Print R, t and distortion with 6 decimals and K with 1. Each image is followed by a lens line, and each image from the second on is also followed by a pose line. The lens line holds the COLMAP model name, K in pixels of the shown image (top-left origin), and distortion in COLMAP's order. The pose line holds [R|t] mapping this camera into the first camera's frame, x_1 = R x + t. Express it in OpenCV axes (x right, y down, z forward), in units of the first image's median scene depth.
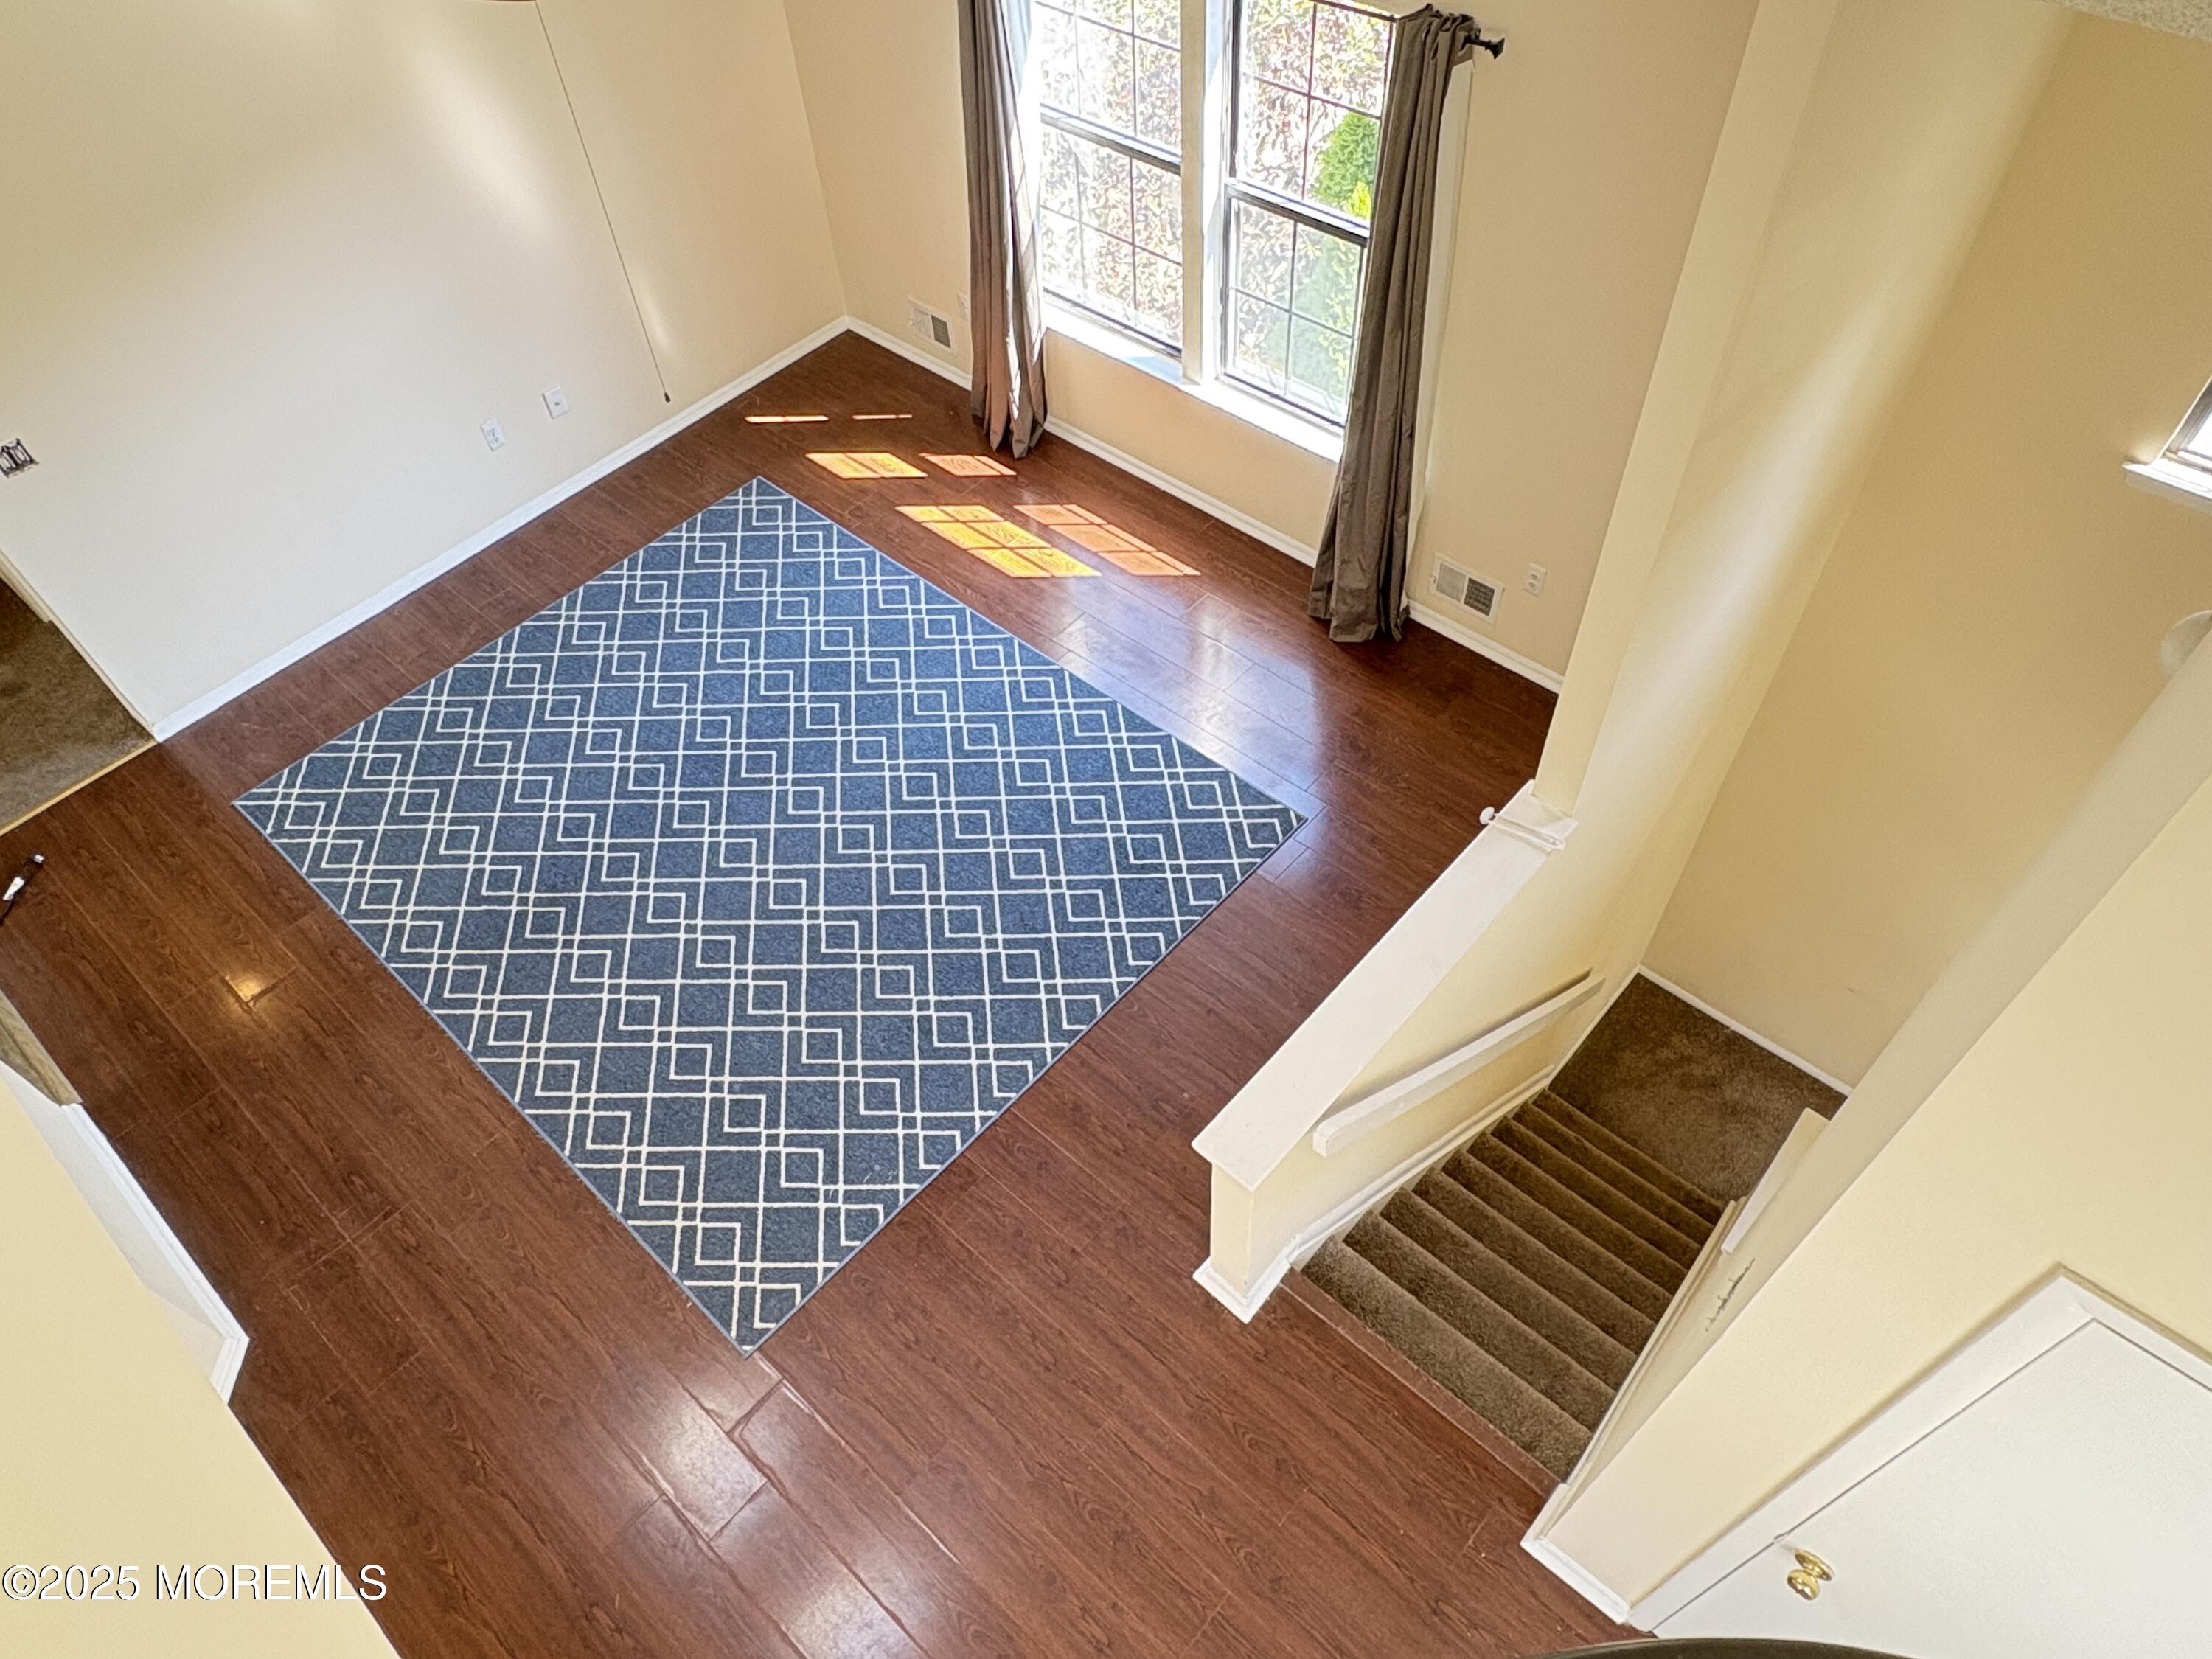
lens RADIAL K [[1438.7, 0, 1106.0], [0, 1438.7, 829.5], [0, 0, 1]] dist [-0.008129, 0.002408]
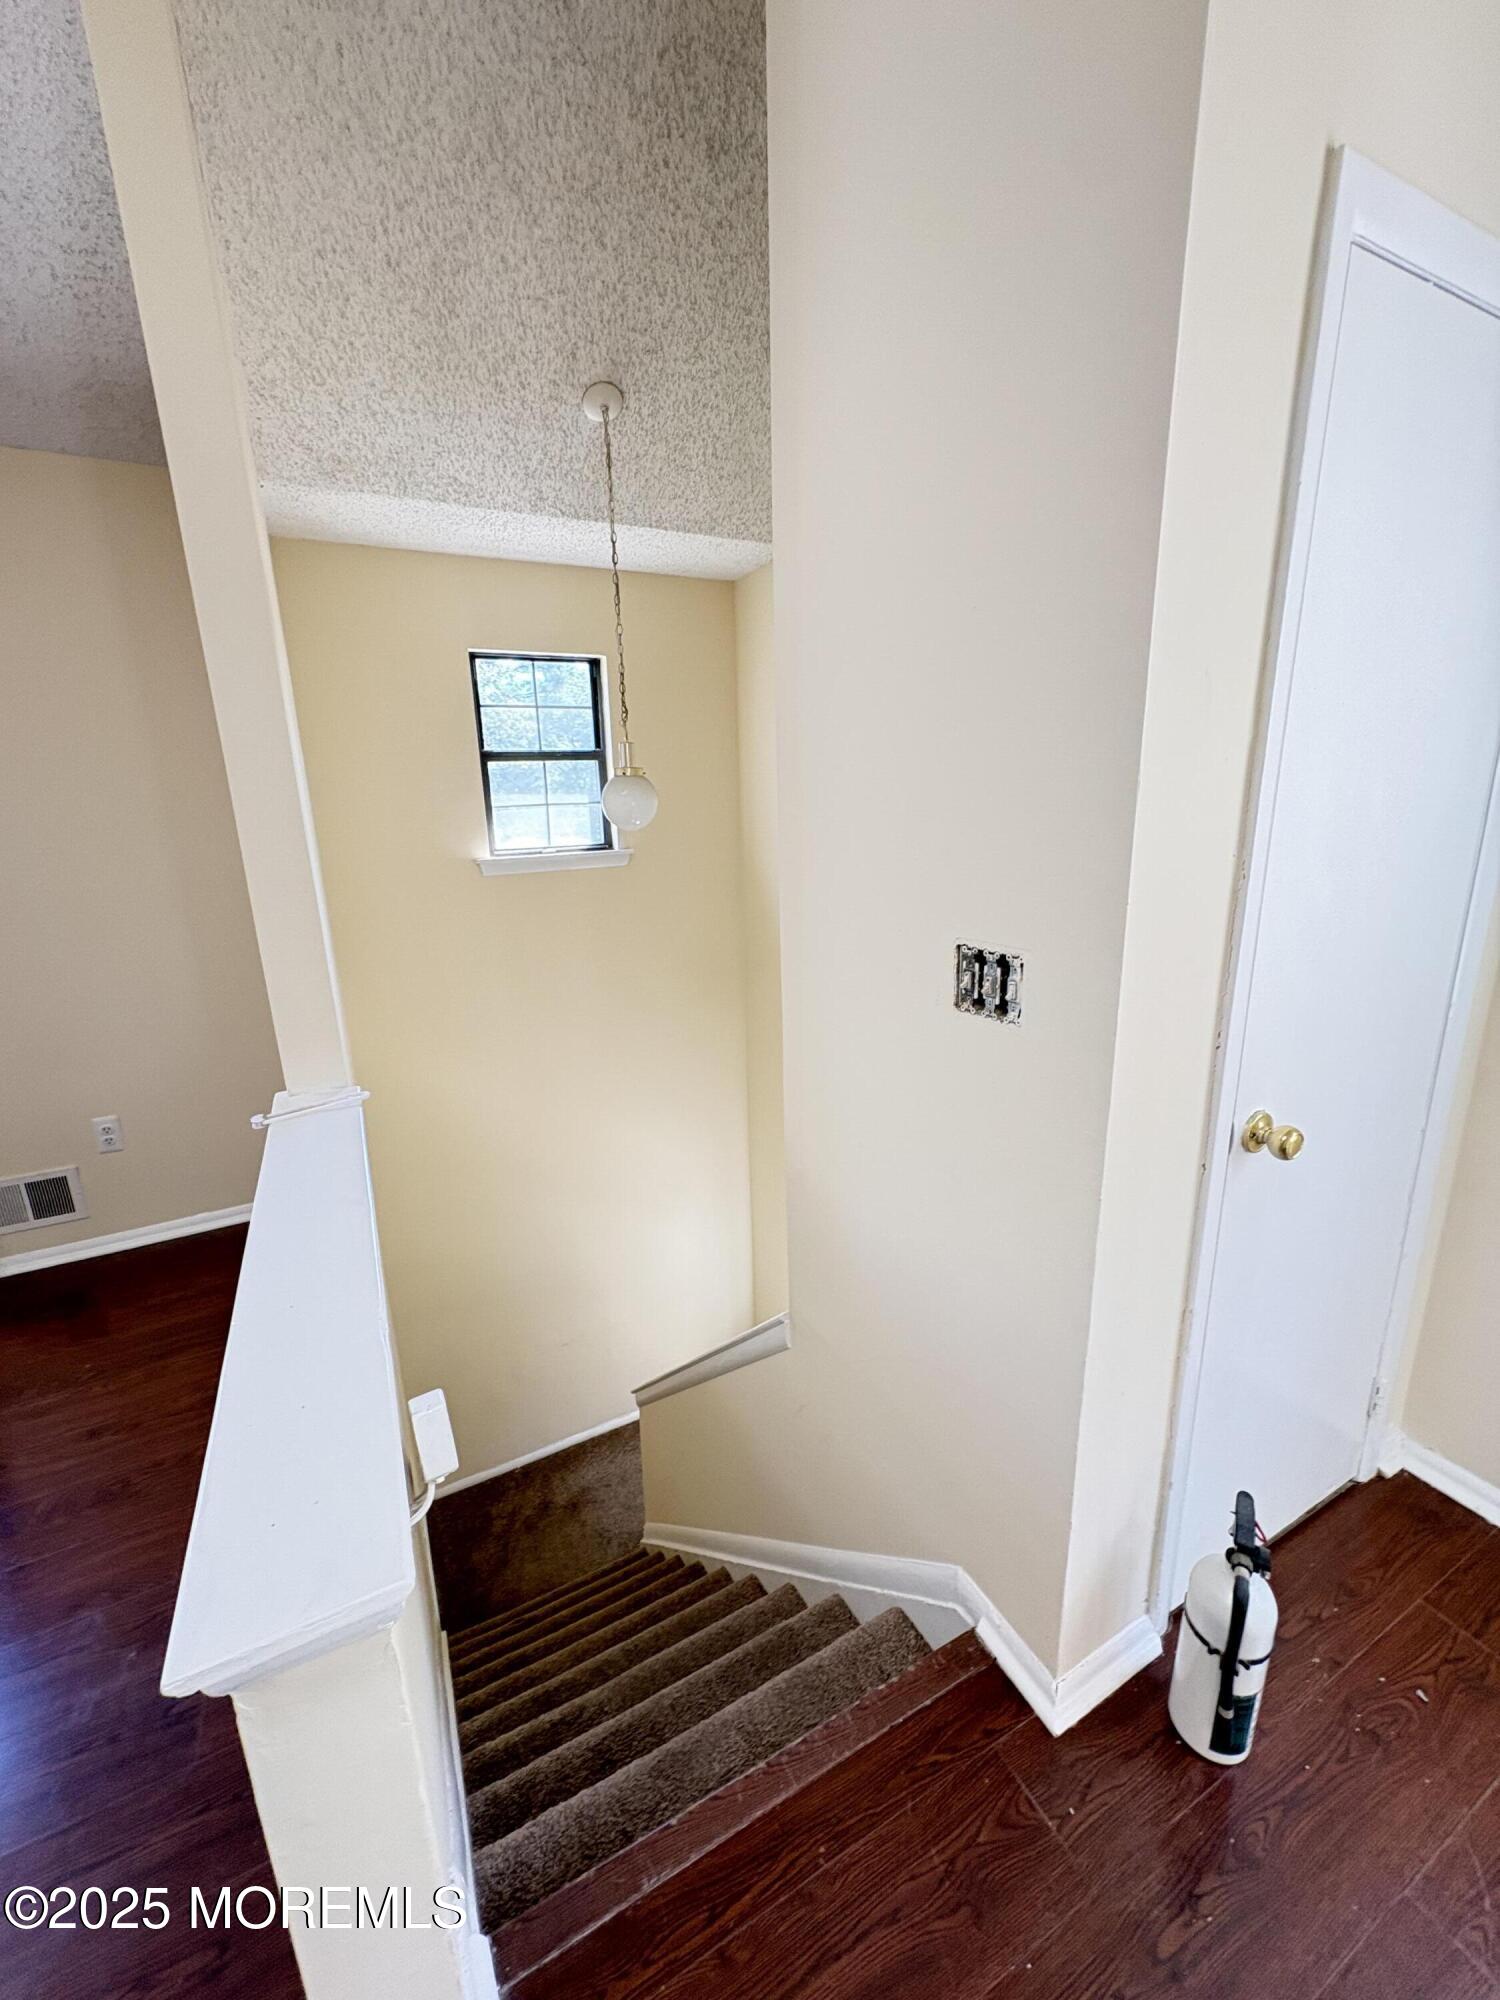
lens RADIAL K [[797.1, 0, 750.0], [0, 797.1, 1000.0], [0, 0, 1]] dist [-0.002007, -0.000184]
pose [[0.351288, -0.196712, 0.915370, -0.018196], [0.740164, 0.657079, -0.142844, 0.154396], [-0.573372, 0.727703, 0.376423, 0.478325]]
